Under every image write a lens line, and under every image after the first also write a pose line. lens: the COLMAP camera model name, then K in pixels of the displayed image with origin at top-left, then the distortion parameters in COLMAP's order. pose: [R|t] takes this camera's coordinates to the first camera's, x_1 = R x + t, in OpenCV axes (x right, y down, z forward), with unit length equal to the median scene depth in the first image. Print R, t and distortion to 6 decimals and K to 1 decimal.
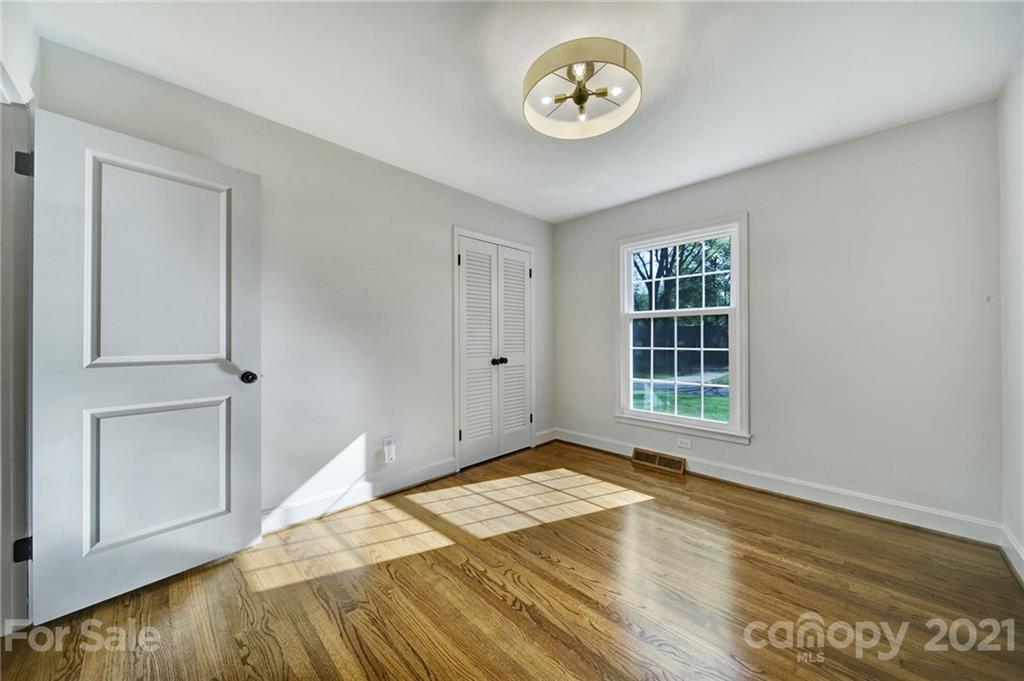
lens RADIAL K [[359.0, 0, 510.9], [0, 359.0, 339.5], [0, 0, 1]] dist [0.001772, -0.000624]
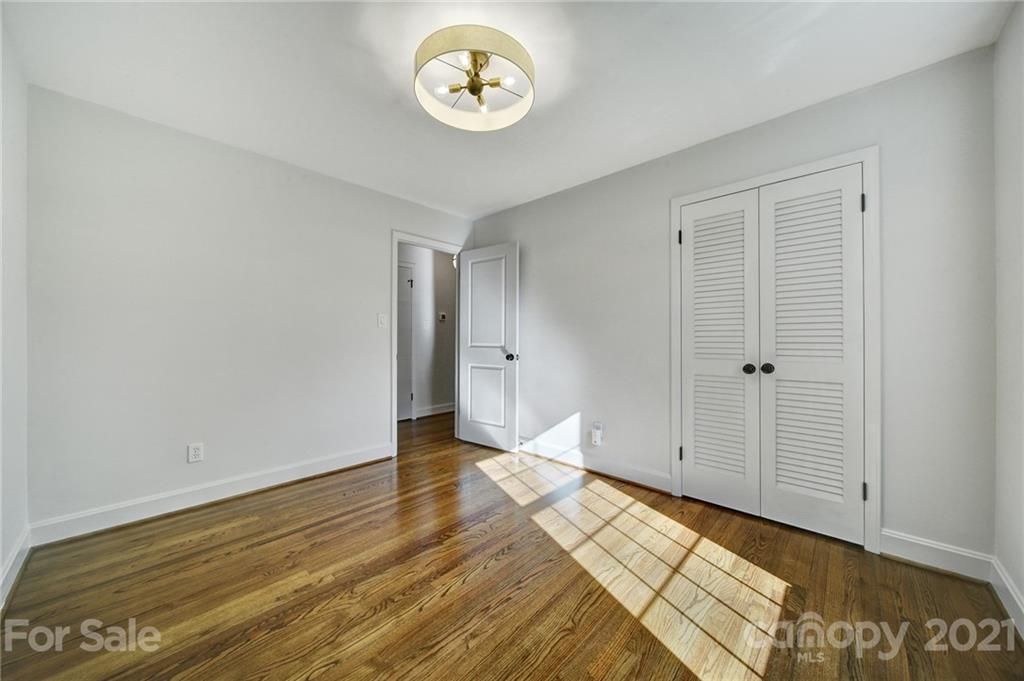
lens RADIAL K [[359.0, 0, 512.0], [0, 359.0, 336.8], [0, 0, 1]] dist [0.001772, -0.000624]
pose [[0.026233, -0.001065, -0.999655, 0.903091], [0.001805, 0.999998, -0.001018, 0.005892], [0.999654, -0.001777, 0.026235, 0.819535]]
